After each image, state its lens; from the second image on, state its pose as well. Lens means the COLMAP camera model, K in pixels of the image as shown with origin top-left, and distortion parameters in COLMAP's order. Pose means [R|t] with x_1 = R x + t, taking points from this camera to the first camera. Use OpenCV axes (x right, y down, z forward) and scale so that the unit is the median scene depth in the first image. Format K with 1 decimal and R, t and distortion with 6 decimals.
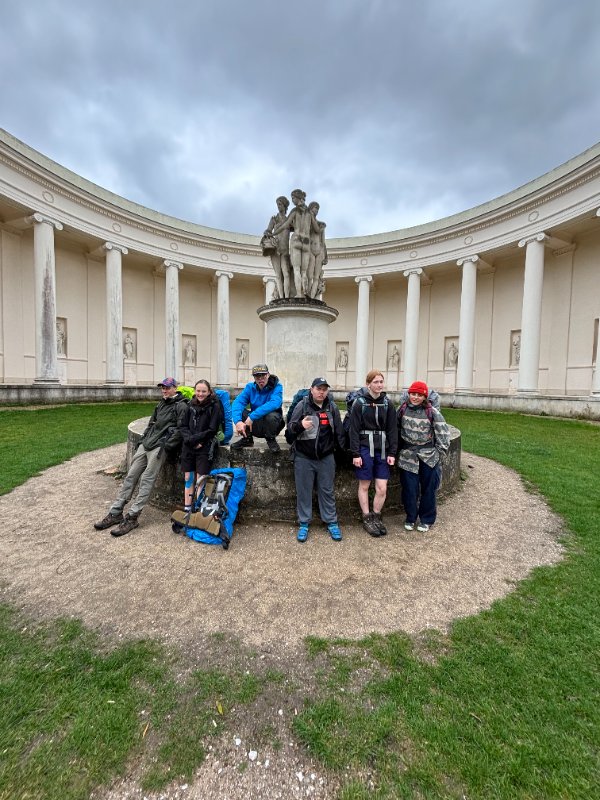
lens RADIAL K [[322.2, 0, 299.4], [0, 322.2, 400.1], [0, 0, 1]] dist [0.002512, -0.000069]
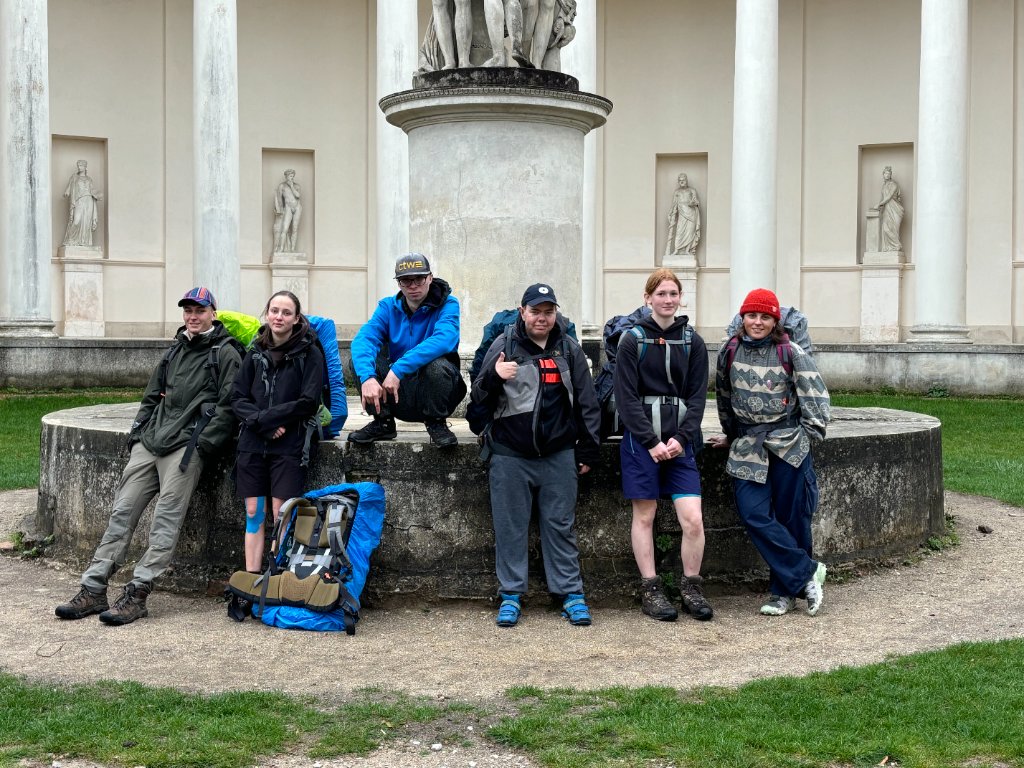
lens RADIAL K [[1474.6, 0, 513.5], [0, 1474.6, 381.7], [0, 0, 1]] dist [0.050217, 0.000000]
pose [[0.999868, -0.015306, -0.005396, 0.013292], [0.015212, 0.999741, -0.016941, 0.043156], [0.005653, 0.016857, 0.999842, -0.448953]]
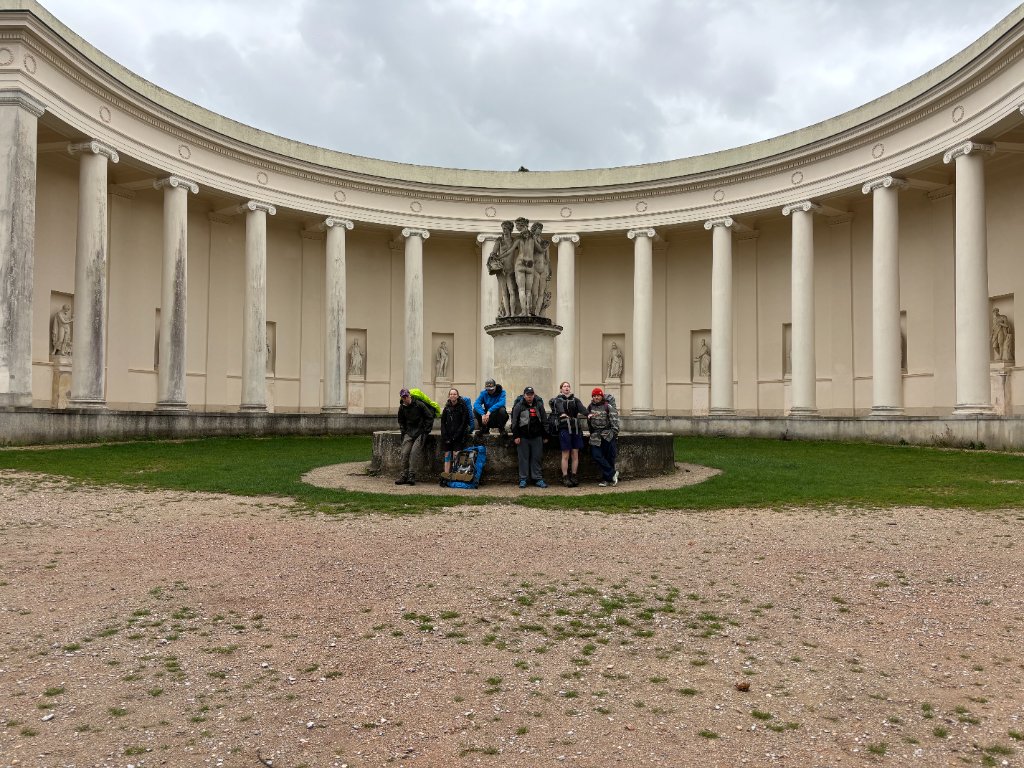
lens RADIAL K [[777.1, 0, 516.2], [0, 777.1, 386.7], [0, 0, 1]] dist [0.059540, -0.043262]
pose [[0.998716, -0.017575, -0.047523, 0.064899], [0.013179, 0.995739, -0.091274, 0.109027], [0.048924, 0.090530, 0.994691, -1.101240]]
